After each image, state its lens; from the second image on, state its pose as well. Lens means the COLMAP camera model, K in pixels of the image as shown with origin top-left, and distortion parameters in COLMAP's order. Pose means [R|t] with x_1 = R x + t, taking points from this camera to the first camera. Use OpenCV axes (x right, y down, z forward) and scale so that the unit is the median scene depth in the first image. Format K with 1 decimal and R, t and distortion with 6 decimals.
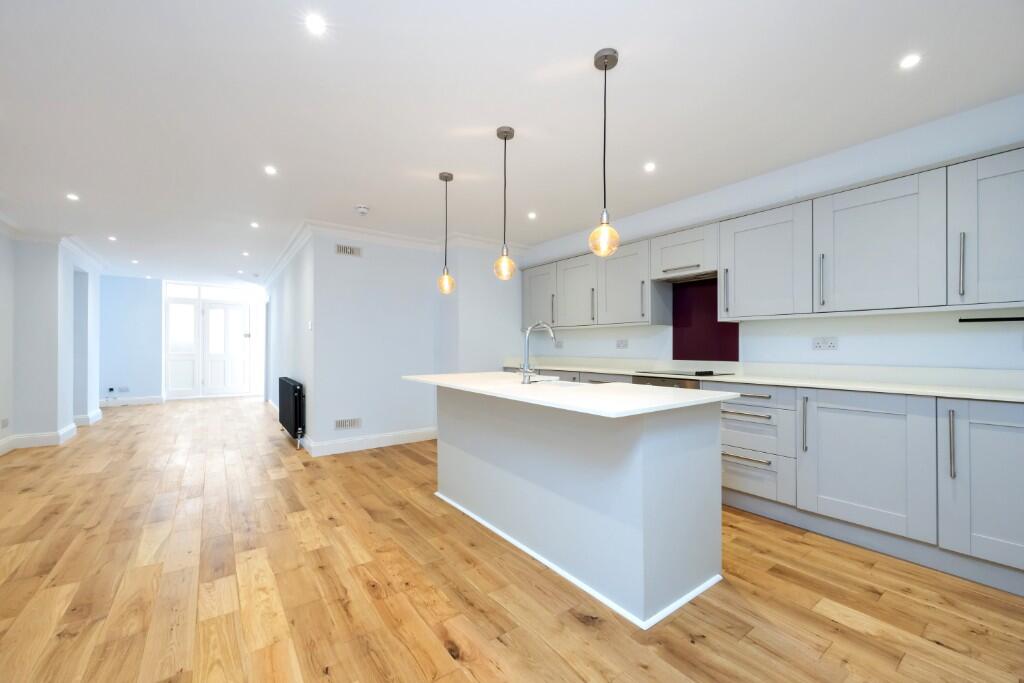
lens RADIAL K [[408.8, 0, 509.0], [0, 408.8, 343.4], [0, 0, 1]] dist [-0.000790, 0.000059]
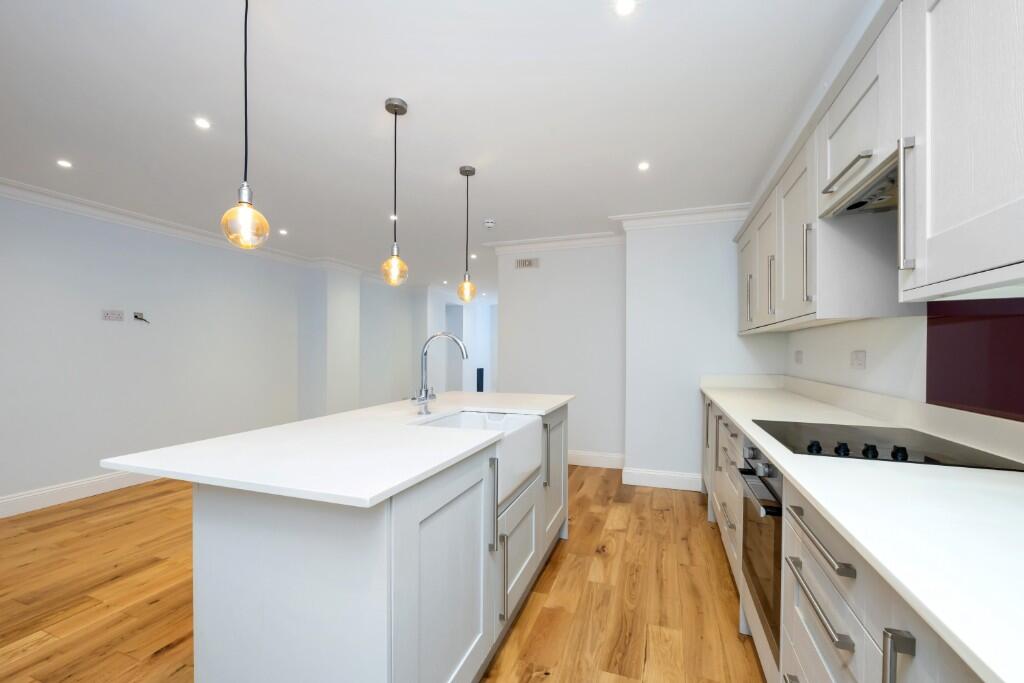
lens RADIAL K [[408.5, 0, 511.1], [0, 408.5, 351.8], [0, 0, 1]] dist [-0.000461, 0.000009]
pose [[0.563025, -0.000654, -0.826440, 0.805822], [0.010114, 0.999930, 0.006099, -0.024525], [0.826378, -0.011792, 0.562992, 0.732478]]
